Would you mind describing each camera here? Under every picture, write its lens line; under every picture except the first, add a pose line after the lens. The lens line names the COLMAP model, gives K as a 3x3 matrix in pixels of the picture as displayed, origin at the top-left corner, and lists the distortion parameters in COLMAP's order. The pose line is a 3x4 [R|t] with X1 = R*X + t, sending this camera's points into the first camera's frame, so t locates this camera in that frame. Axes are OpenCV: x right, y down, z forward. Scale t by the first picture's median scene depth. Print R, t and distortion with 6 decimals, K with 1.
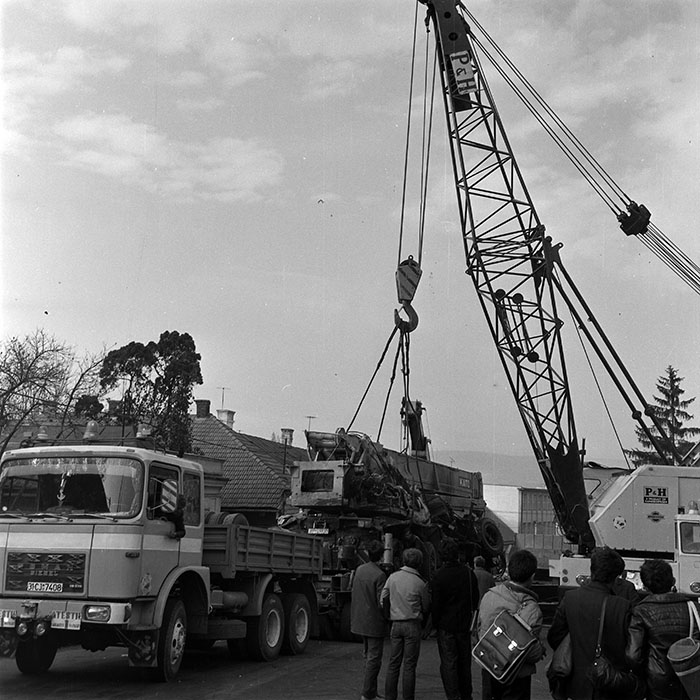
lens RADIAL K [[1093.7, 0, 350.0], [0, 1093.7, 350.0], [0, 0, 1]] dist [0.052994, 0.069182]
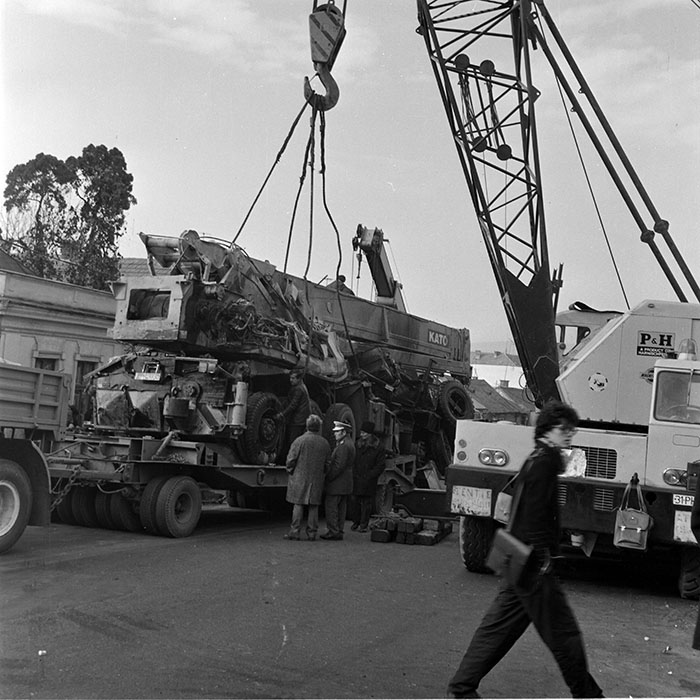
lens RADIAL K [[1048.2, 0, 350.0], [0, 1048.2, 350.0], [0, 0, 1]] dist [0.104712, -0.064022]
pose [[0.994731, 0.034861, -0.096411, 0.141497], [-0.025065, 0.994570, 0.101006, 0.068554], [0.099409, -0.098057, 0.990203, 0.310543]]
